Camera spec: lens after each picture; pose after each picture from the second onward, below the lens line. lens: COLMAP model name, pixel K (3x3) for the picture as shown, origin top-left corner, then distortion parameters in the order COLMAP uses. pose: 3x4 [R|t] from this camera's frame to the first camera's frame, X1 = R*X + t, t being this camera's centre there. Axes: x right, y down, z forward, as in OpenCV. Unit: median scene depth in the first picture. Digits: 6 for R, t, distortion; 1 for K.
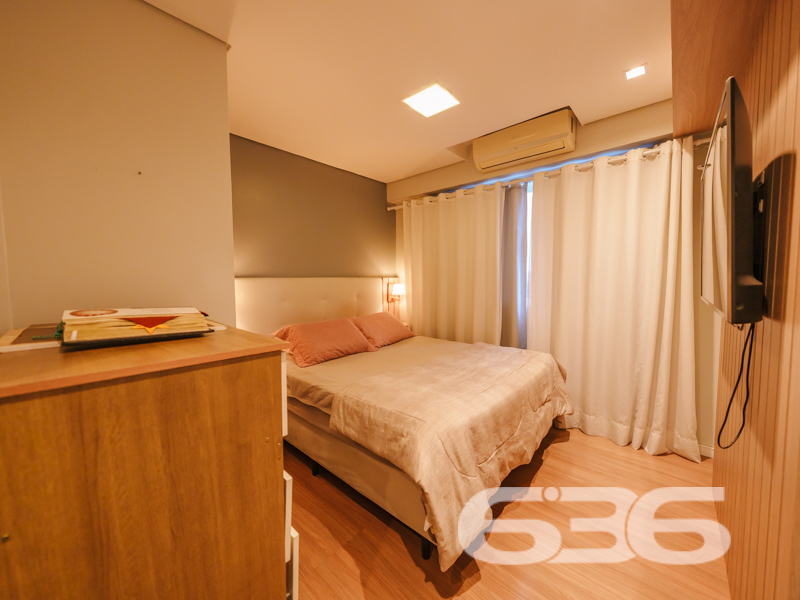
lens RADIAL K [[307.2, 0, 400.0], [0, 307.2, 300.0], [0, 0, 1]] dist [-0.000120, -0.000017]
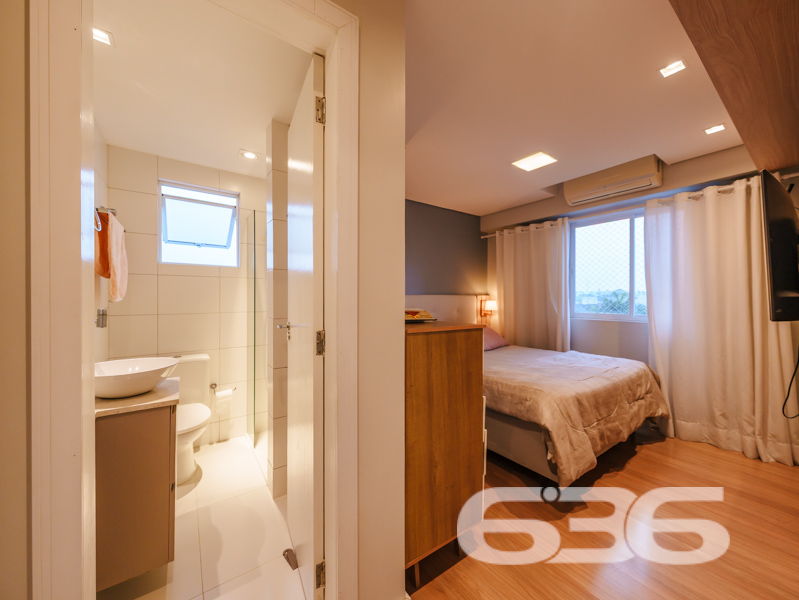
lens RADIAL K [[301.0, 0, 402.5], [0, 301.0, 300.8], [0, 0, 1]] dist [0.006849, -0.000204]
pose [[0.976010, 0.003313, -0.217702, -0.201055], [-0.016172, 0.998226, -0.057309, 0.044799], [0.217126, 0.059455, 0.974331, -0.439474]]
